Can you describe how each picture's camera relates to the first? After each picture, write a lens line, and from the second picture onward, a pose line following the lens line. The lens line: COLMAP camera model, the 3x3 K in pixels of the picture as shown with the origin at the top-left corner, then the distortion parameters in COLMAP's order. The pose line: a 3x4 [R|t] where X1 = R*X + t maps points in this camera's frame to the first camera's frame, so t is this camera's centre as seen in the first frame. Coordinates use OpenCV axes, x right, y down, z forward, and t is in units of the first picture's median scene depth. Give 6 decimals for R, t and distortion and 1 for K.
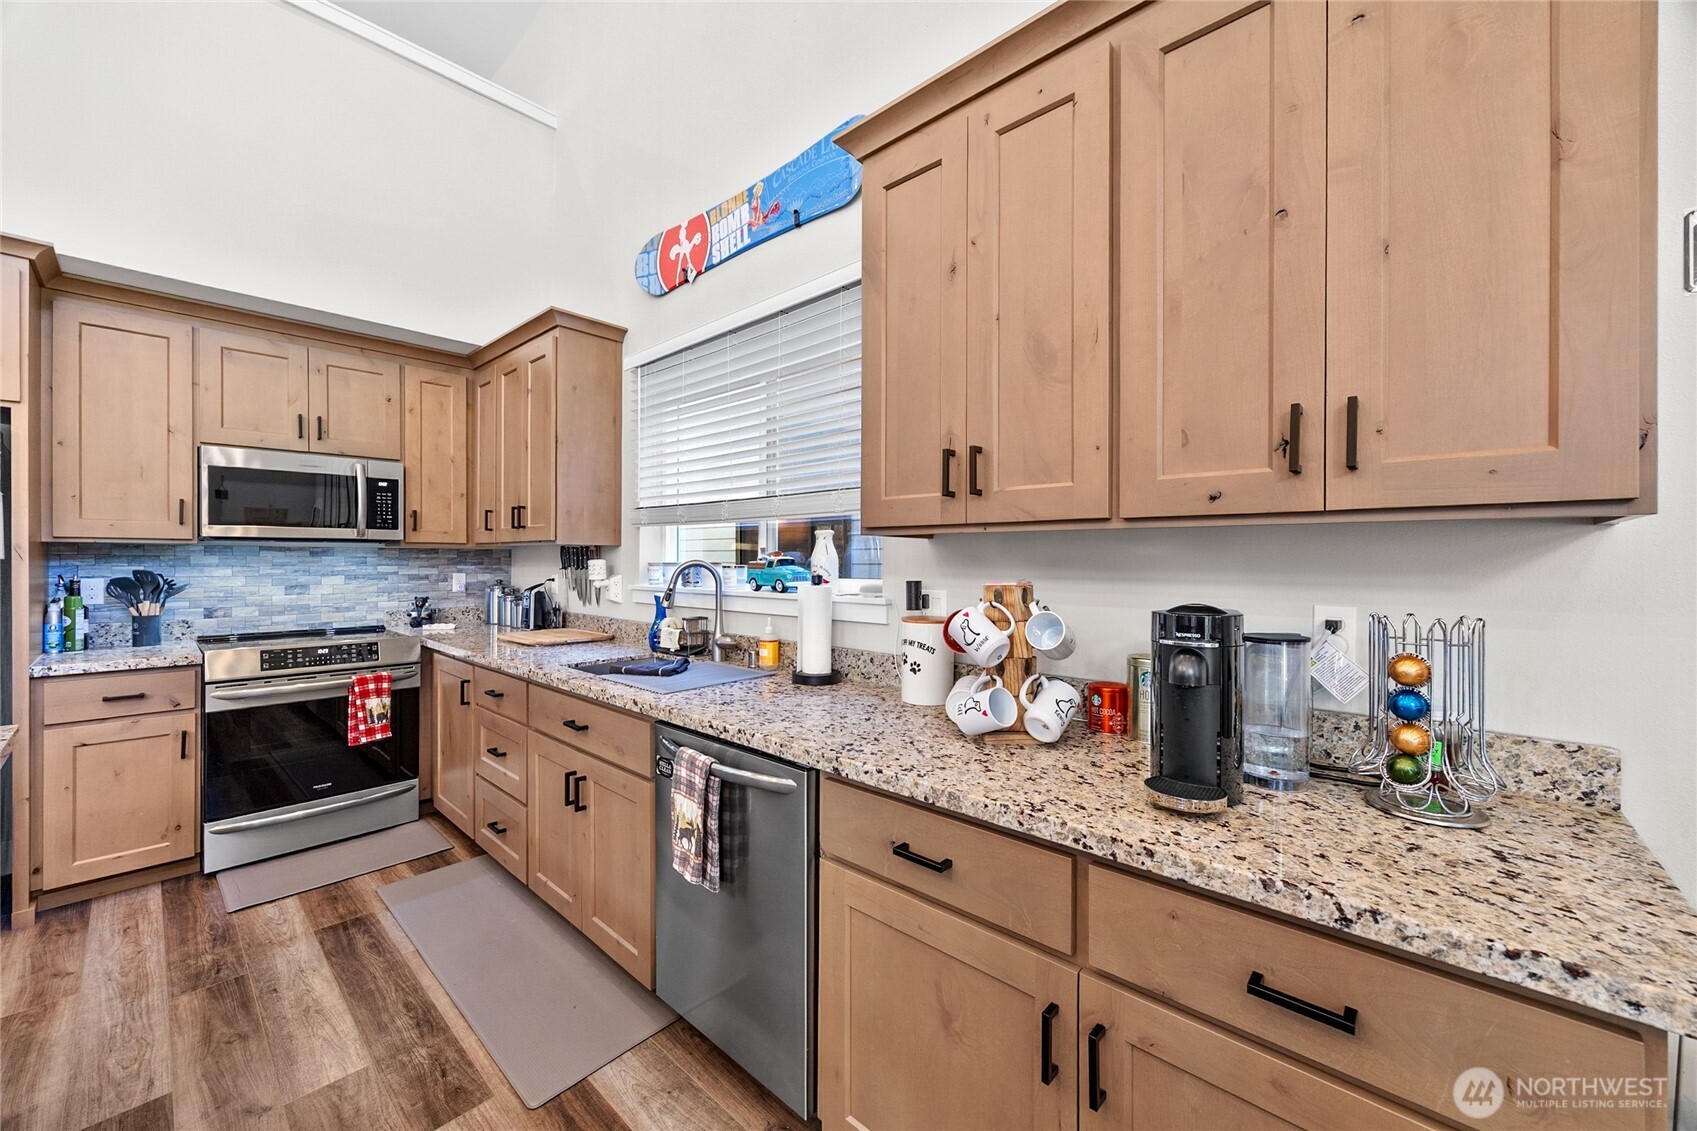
lens RADIAL K [[650.9, 0, 837.4], [0, 650.9, 558.3], [0, 0, 1]] dist [-0.001761, -0.000221]
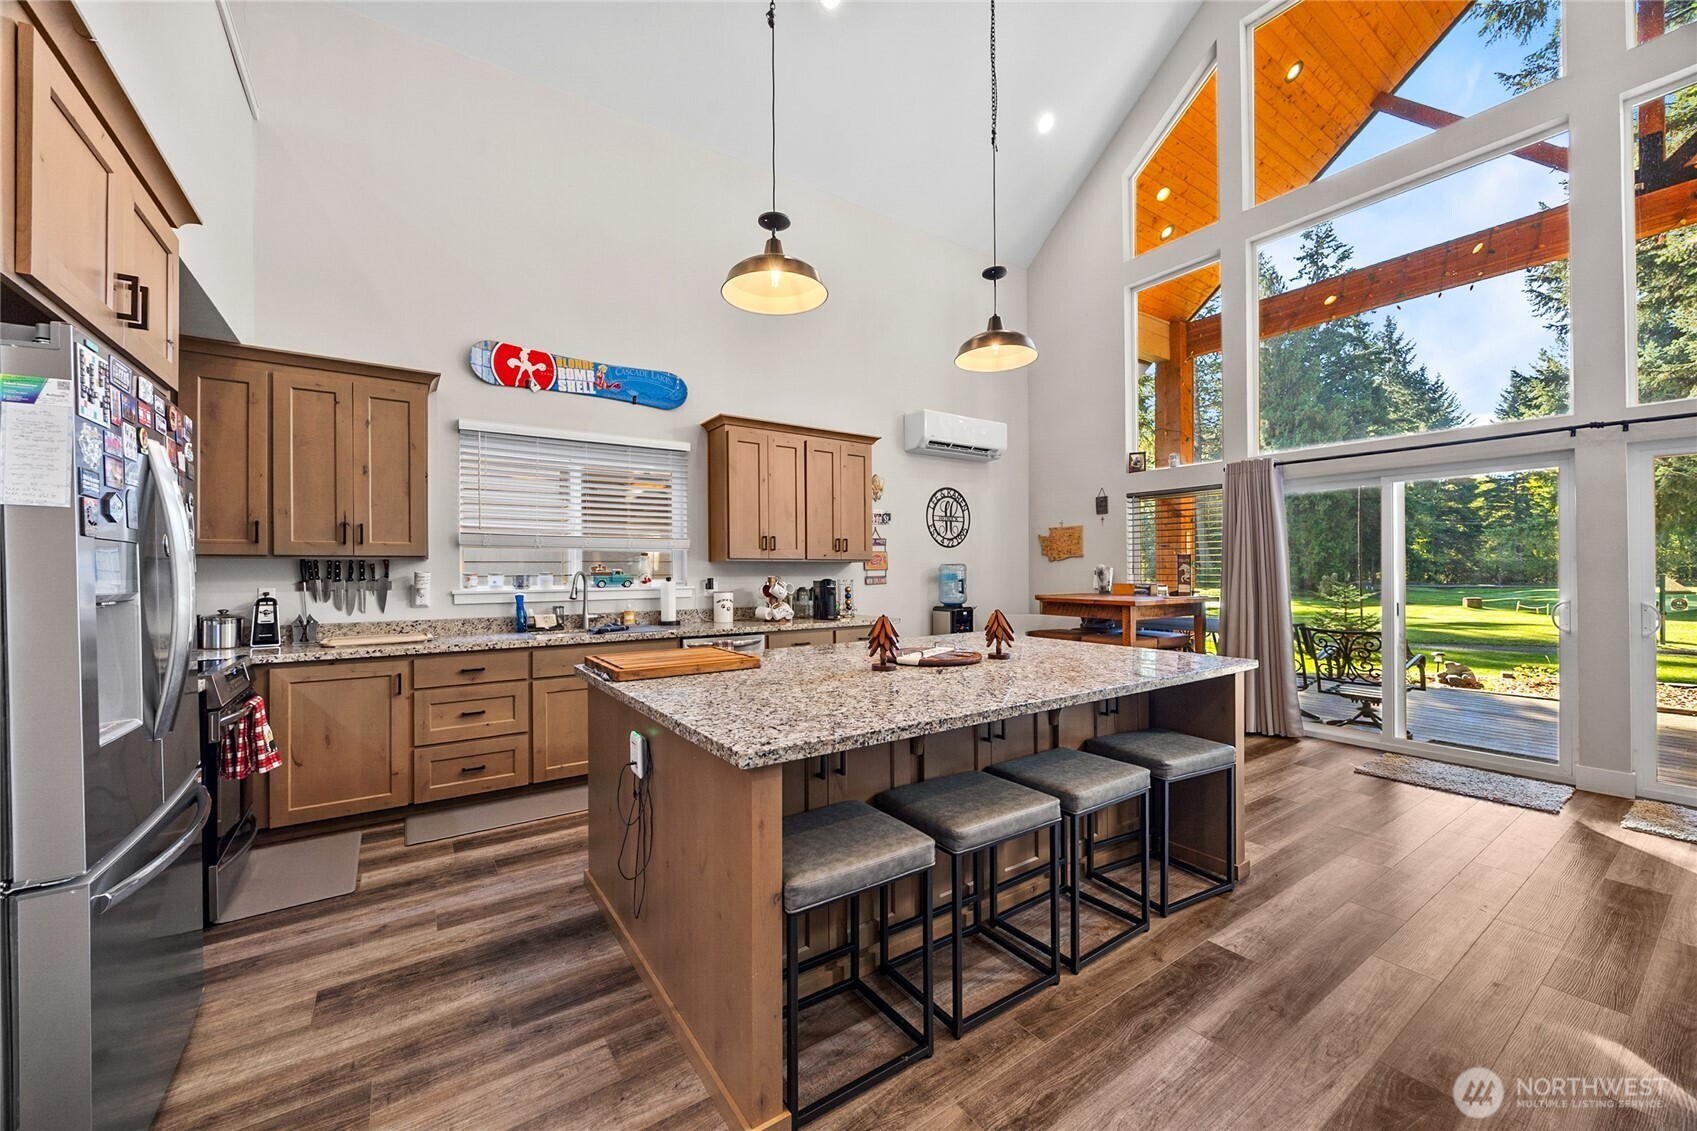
lens RADIAL K [[650.9, 0, 843.5], [0, 650.9, 566.5], [0, 0, 1]] dist [-0.001761, -0.000221]
pose [[0.217238, 0.001904, 0.976117, -1.909056], [0.005169, 0.999982, -0.003101, -0.000700], [-0.976105, 0.005719, 0.217224, -0.059373]]
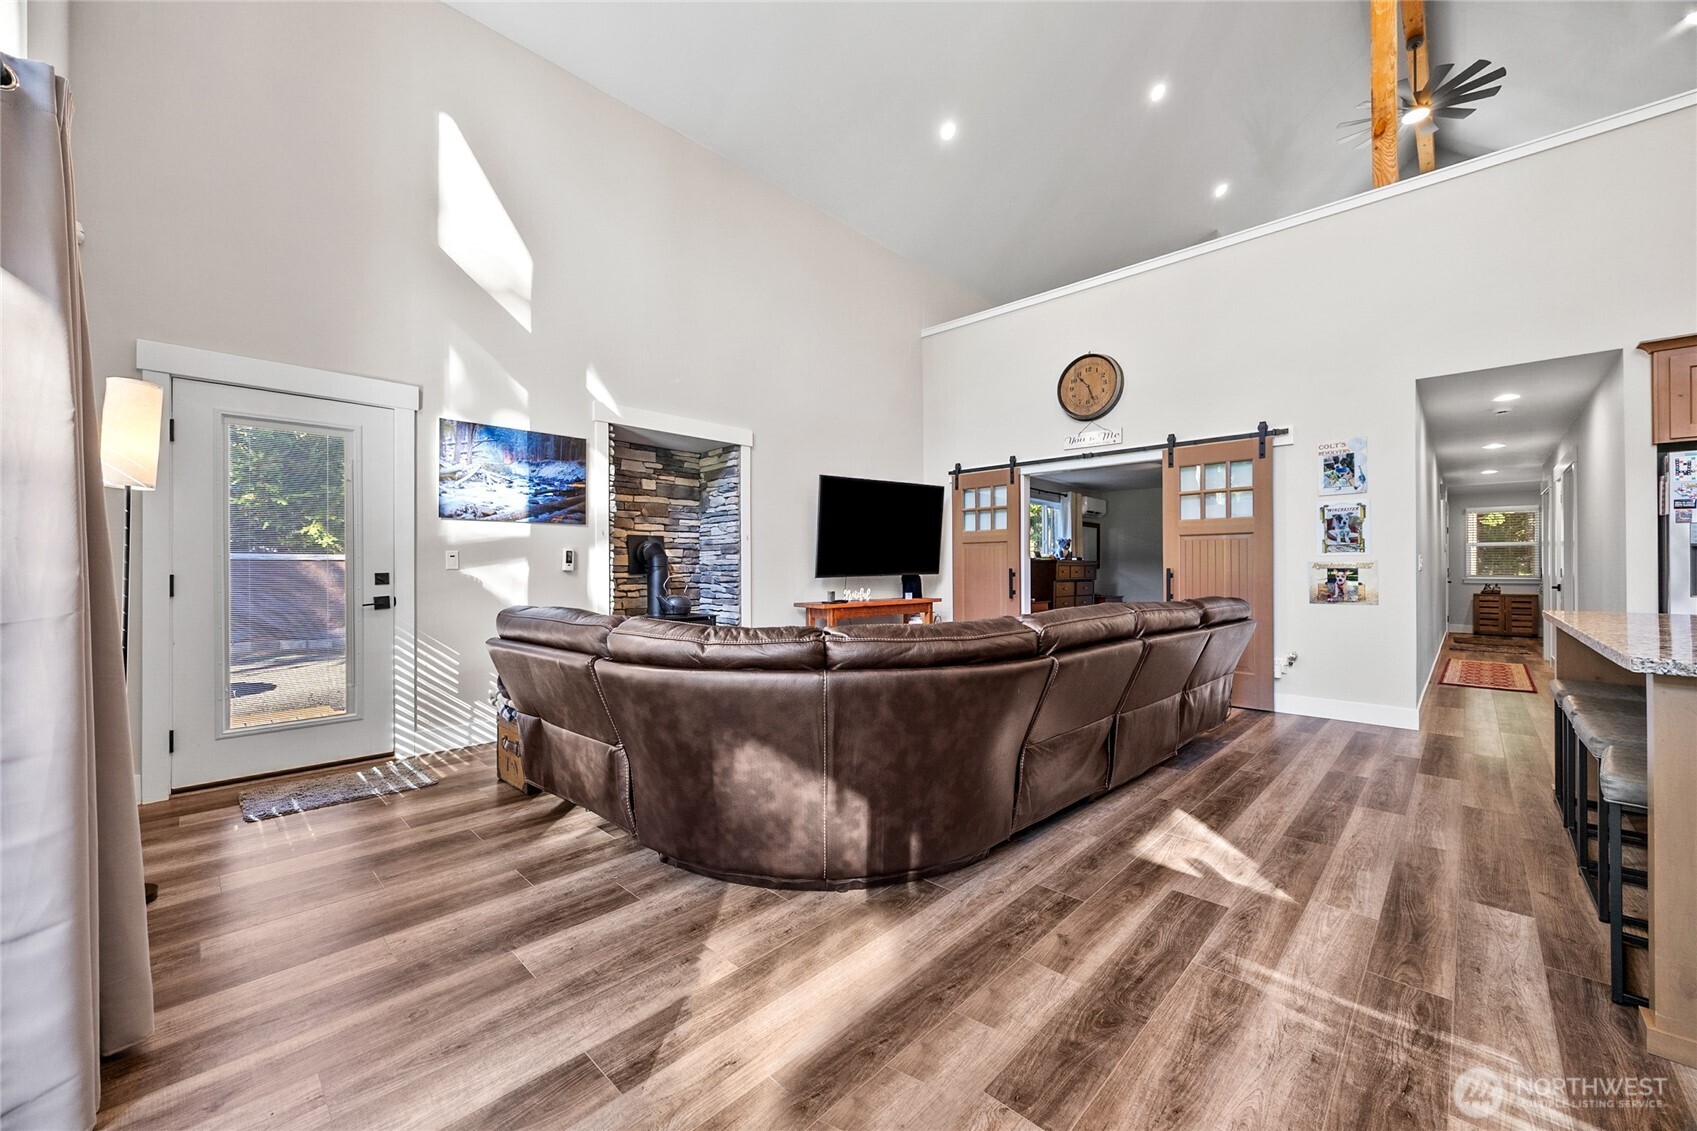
lens RADIAL K [[650.9, 0, 847.8], [0, 650.9, 562.6], [0, 0, 1]] dist [-0.001761, -0.000221]
pose [[-0.016664, -0.013621, -0.999768, 0.108161], [0.000254, 0.999907, -0.013627, 0.086979], [0.999861, -0.000481, -0.016659, -1.323152]]
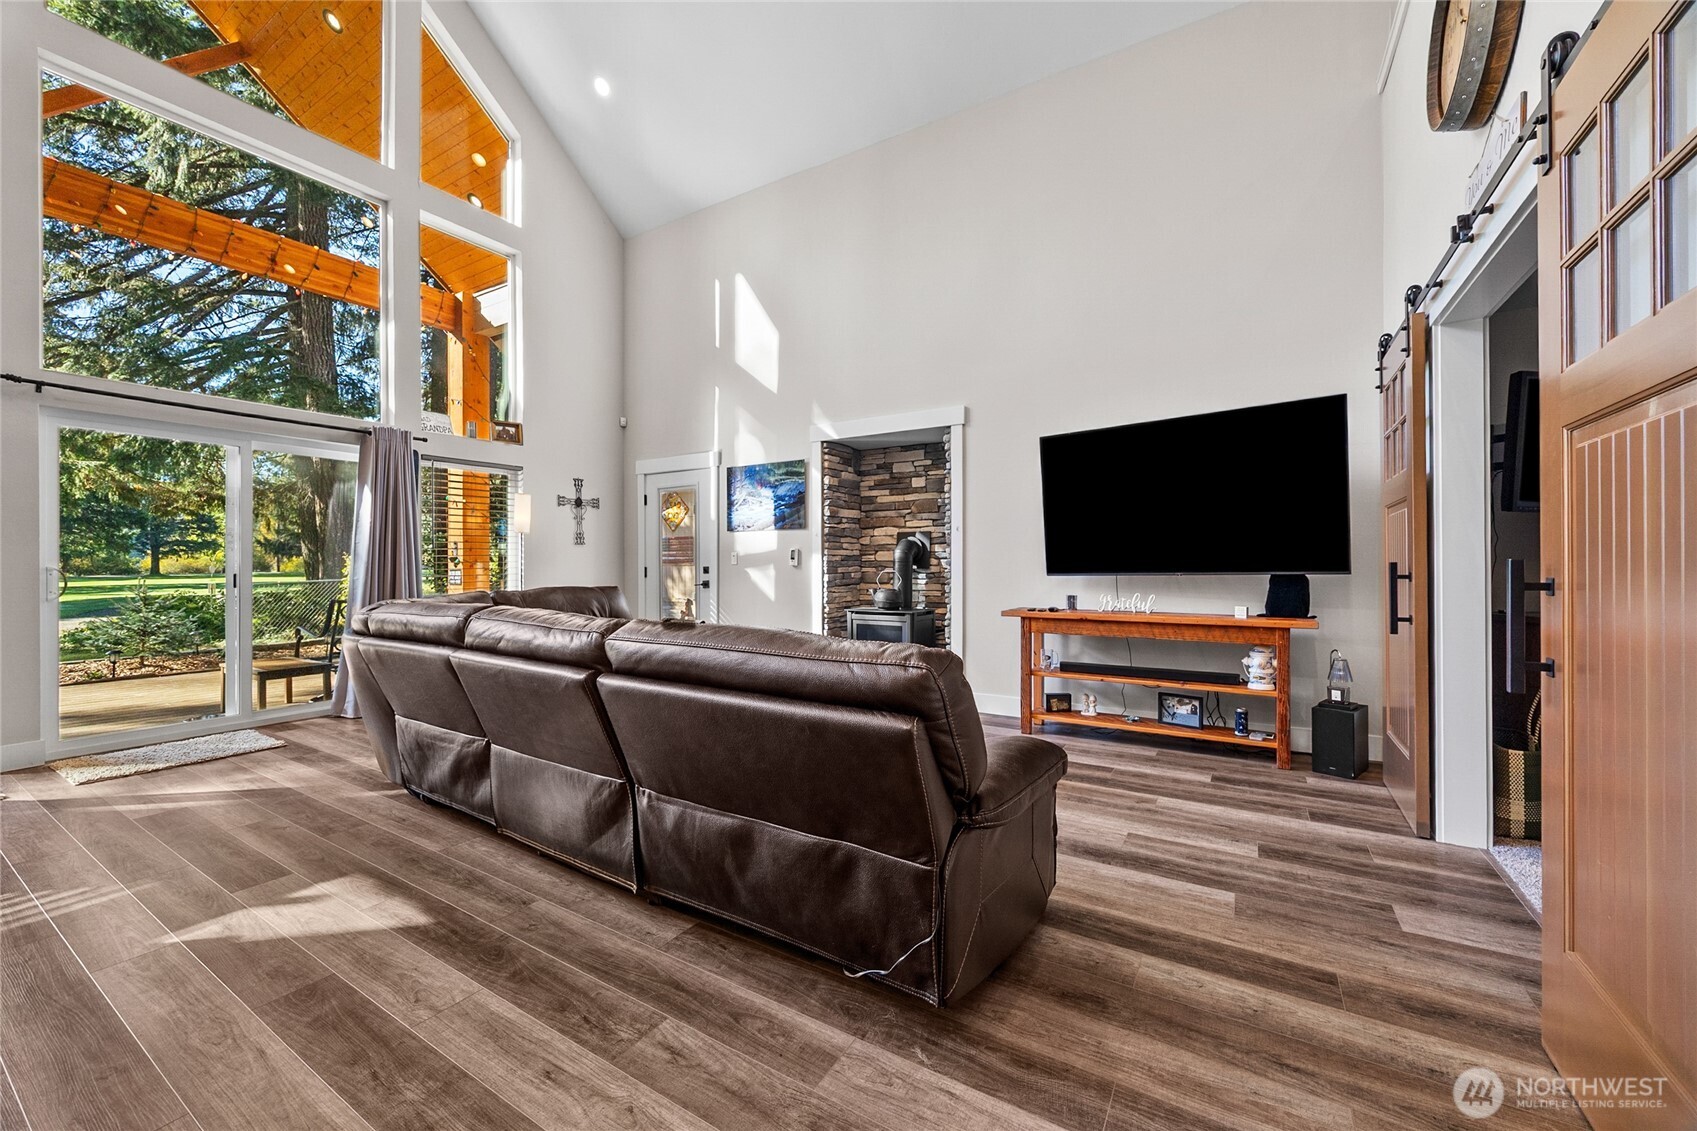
lens RADIAL K [[650.9, 0, 839.4], [0, 650.9, 568.0], [0, 0, 1]] dist [-0.001761, -0.000221]
pose [[-0.980871, -0.001034, -0.194658, -1.521765], [-0.002281, 0.999978, 0.006184, 0.078580], [0.194648, 0.006510, -0.980852, 0.308938]]
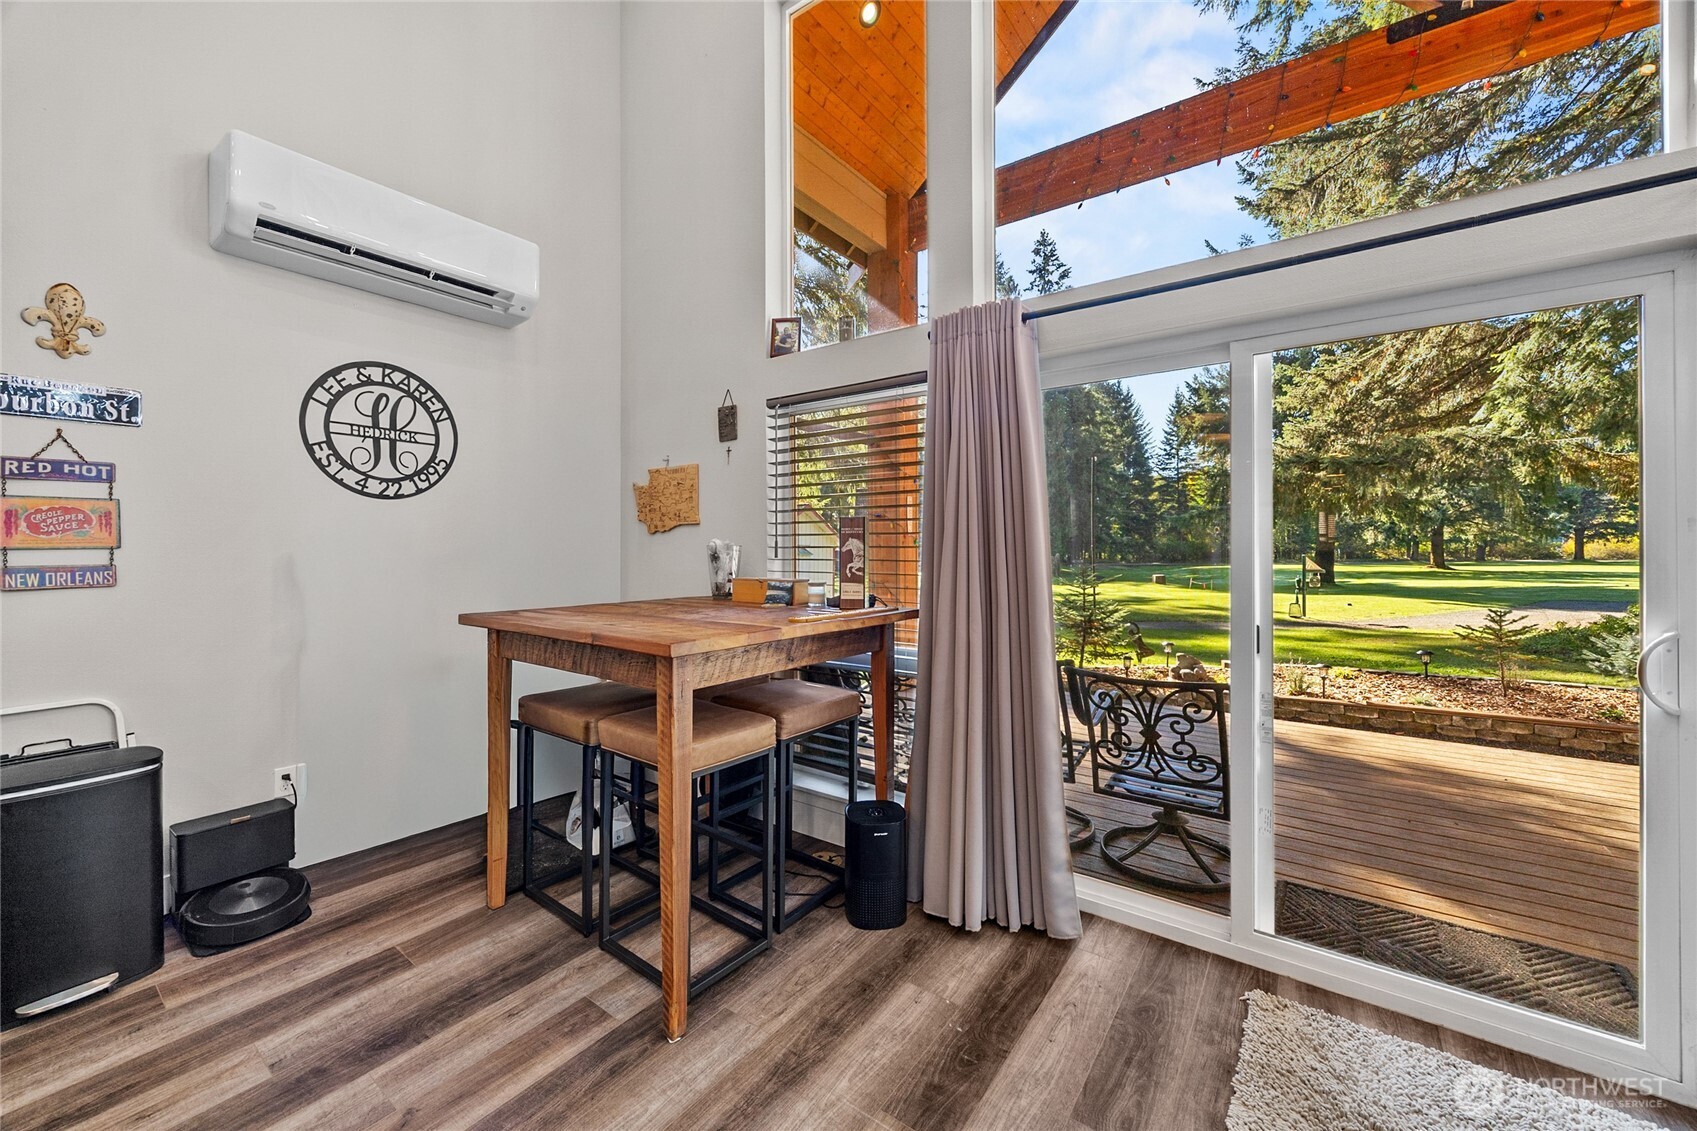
lens RADIAL K [[650.9, 0, 839.8], [0, 650.9, 547.0], [0, 0, 1]] dist [-0.001761, -0.000221]
pose [[-0.110136, 0.001598, 0.993915, -0.403669], [0.002393, 0.999996, -0.001343, 0.006561], [-0.993914, 0.002231, -0.110140, -0.617470]]
